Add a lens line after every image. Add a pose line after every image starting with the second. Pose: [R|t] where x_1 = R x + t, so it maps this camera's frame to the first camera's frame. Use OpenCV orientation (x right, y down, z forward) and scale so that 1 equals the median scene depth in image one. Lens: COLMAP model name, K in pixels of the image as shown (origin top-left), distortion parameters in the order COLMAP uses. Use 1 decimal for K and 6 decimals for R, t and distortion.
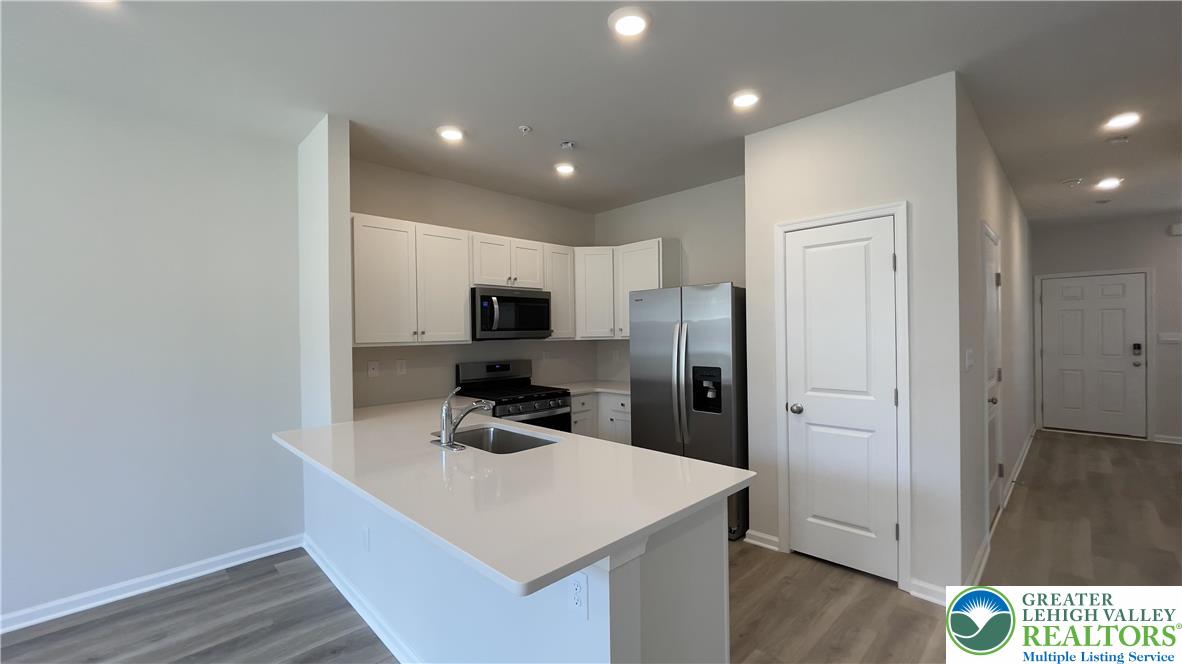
lens RADIAL K [[468.5, 0, 590.8], [0, 468.5, 333.5], [0, 0, 1]] dist [0.023703, 0.000048]
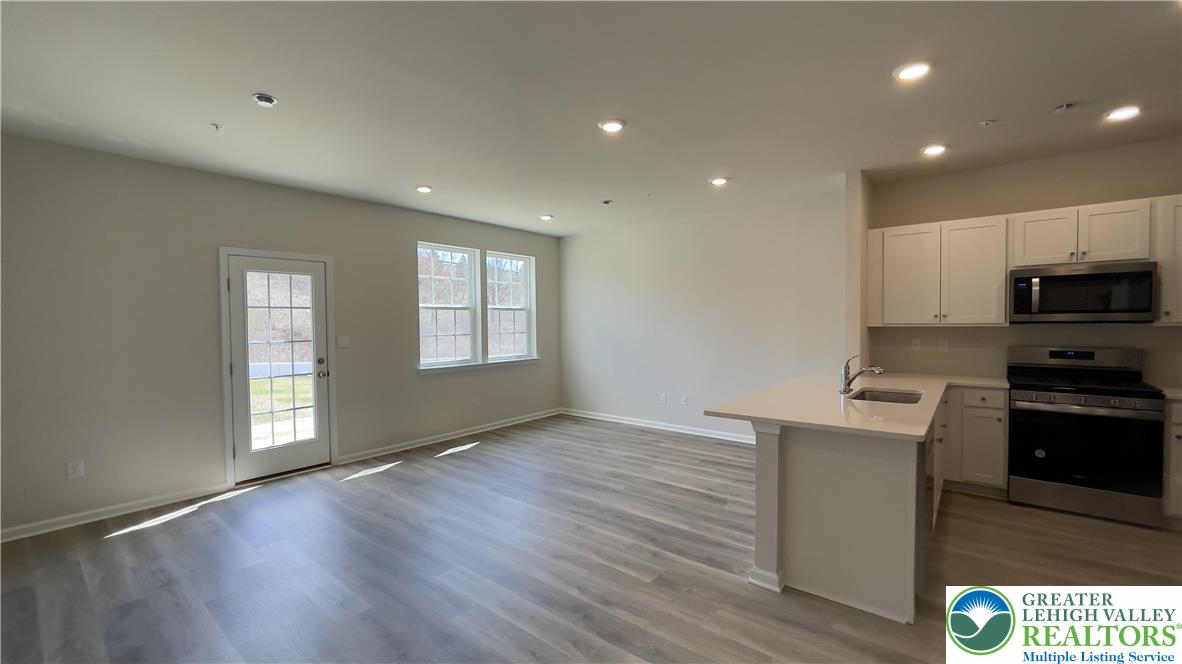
lens RADIAL K [[475.5, 0, 590.0], [0, 475.5, 333.5], [0, 0, 1]] dist [-0.016626, 0.008375]
pose [[0.115812, 0.044085, -0.992292, 0.646868], [0.006143, 0.998964, 0.045099, -0.014653], [0.993252, -0.011319, 0.115421, -0.004628]]
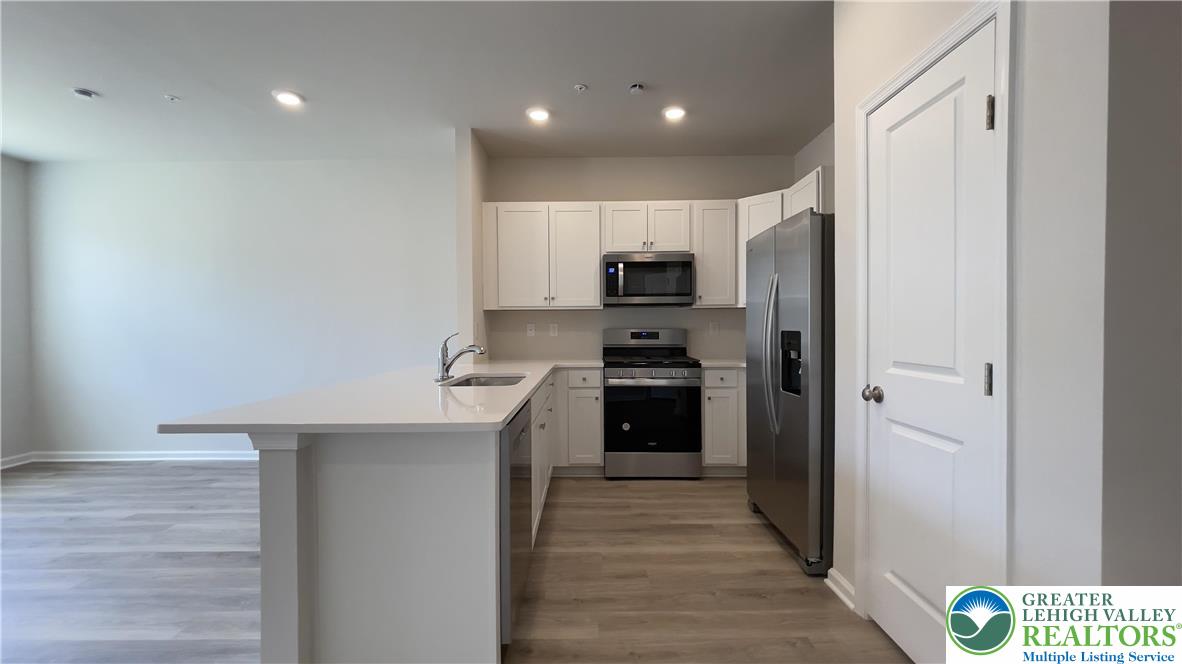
lens RADIAL K [[471.0, 0, 584.5], [0, 471.0, 336.2], [0, 0, 1]] dist [0.000209, 0.000130]
pose [[0.710496, 0.025894, -0.703225, 0.462331], [-0.006968, 0.999533, 0.029764, 0.051398], [0.703667, -0.016247, 0.710344, 0.223705]]
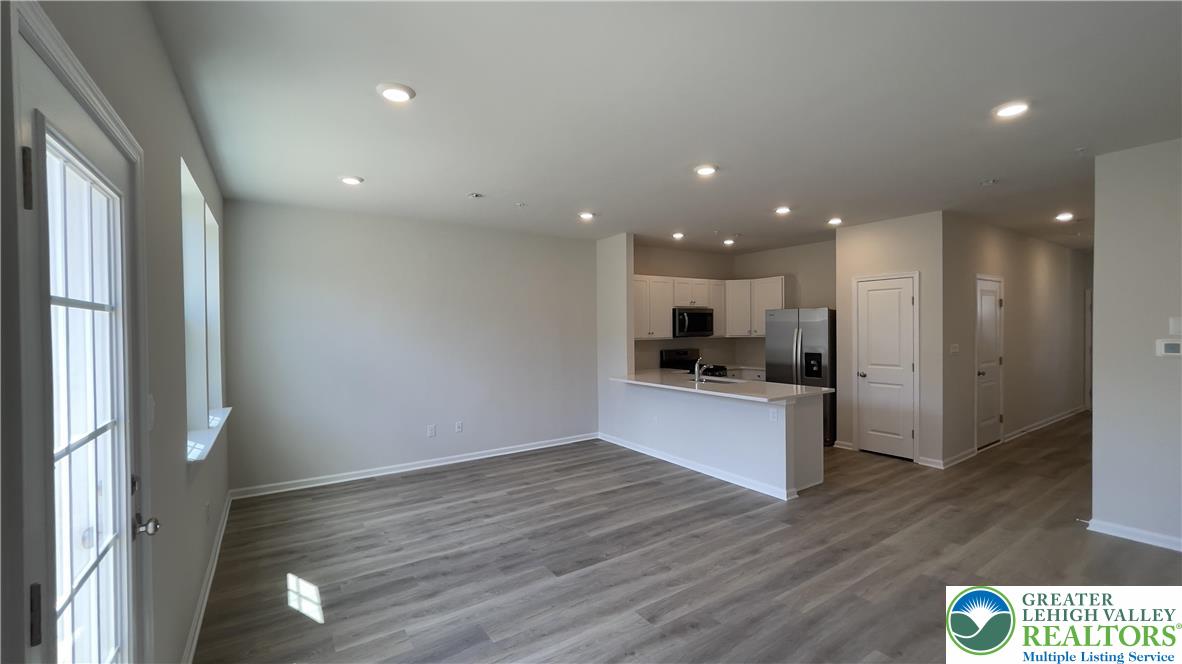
lens RADIAL K [[475.5, 0, 590.0], [0, 475.5, 333.5], [0, 0, 1]] dist [-0.016626, 0.008375]
pose [[0.981967, 0.007271, -0.188915, -0.224022], [-0.005609, 0.999941, 0.009327, -0.015184], [0.188972, -0.008099, 0.981949, -0.846050]]
